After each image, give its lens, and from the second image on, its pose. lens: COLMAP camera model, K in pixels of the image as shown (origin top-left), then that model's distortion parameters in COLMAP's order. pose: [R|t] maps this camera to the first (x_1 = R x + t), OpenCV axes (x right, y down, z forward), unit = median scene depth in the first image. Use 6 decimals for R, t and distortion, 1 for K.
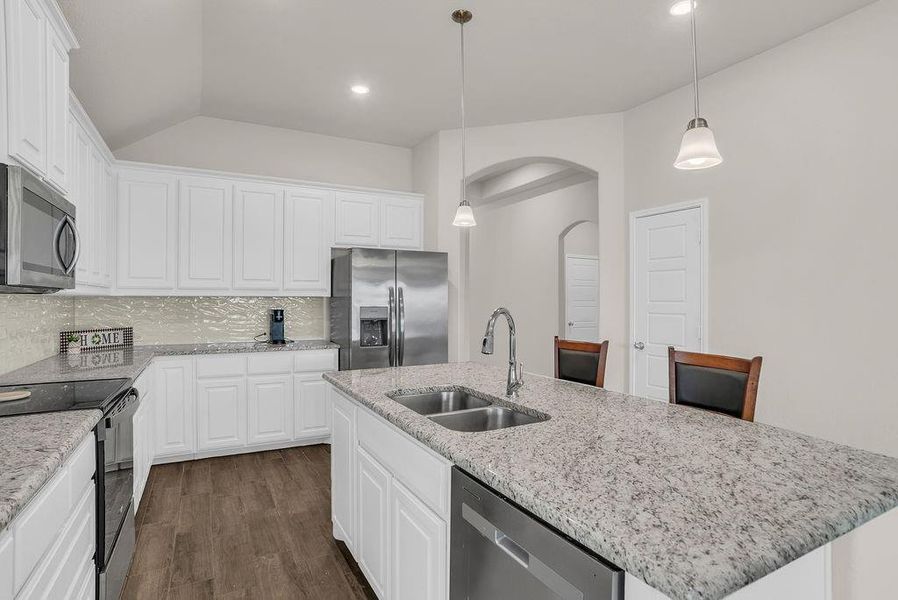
lens RADIAL K [[460.2, 0, 449.2], [0, 460.2, 296.4], [0, 0, 1]] dist [-0.064636, 0.033704]
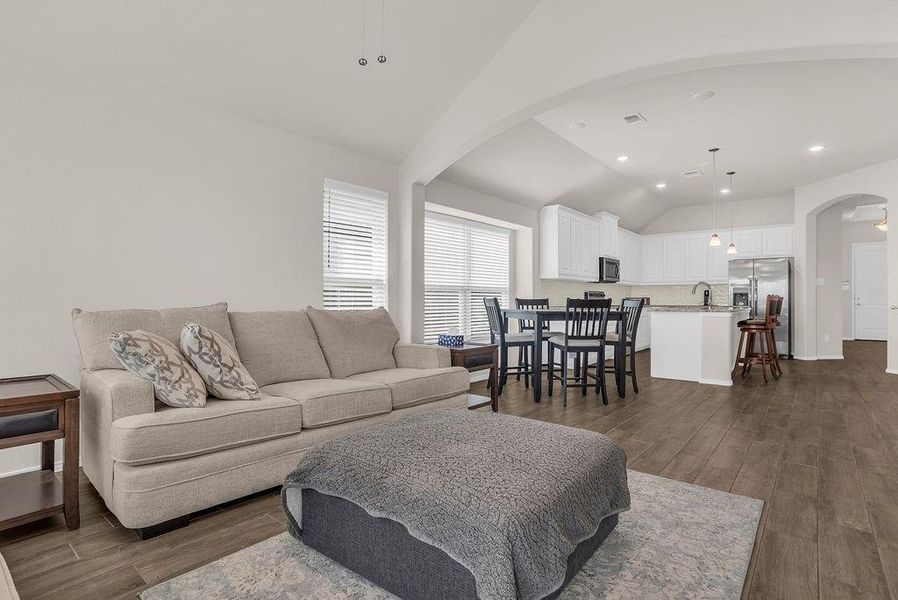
lens RADIAL K [[460.2, 0, 449.2], [0, 460.2, 296.4], [0, 0, 1]] dist [-0.064636, 0.033704]
pose [[0.371875, -0.008087, -0.928248, 1.242571], [0.001255, 0.999966, -0.008209, 0.077438], [0.928282, 0.001888, 0.371873, -1.006877]]
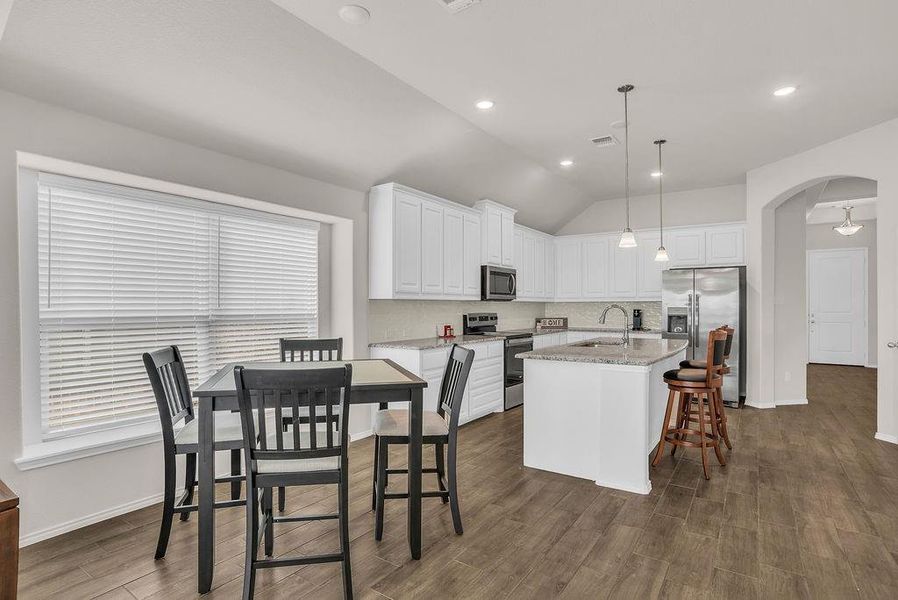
lens RADIAL K [[458.0, 0, 453.6], [0, 458.0, 307.6], [0, 0, 1]] dist [-0.040743, 0.000958]
pose [[0.456267, -0.001172, -0.889842, 0.837721], [0.005700, 0.999982, 0.001605, 0.016419], [0.889825, -0.005804, 0.456266, -0.367424]]
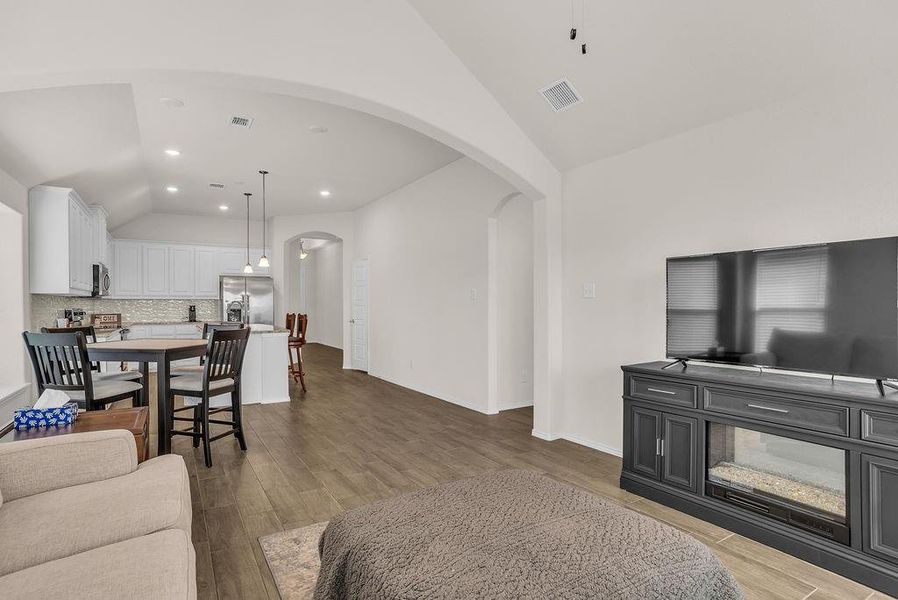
lens RADIAL K [[458.0, 0, 453.6], [0, 458.0, 307.6], [0, 0, 1]] dist [-0.040743, 0.000958]
pose [[0.998490, -0.004406, 0.054759, 0.749673], [0.003957, 0.999958, 0.008296, 0.027166], [-0.054793, -0.008066, 0.998465, -1.202147]]
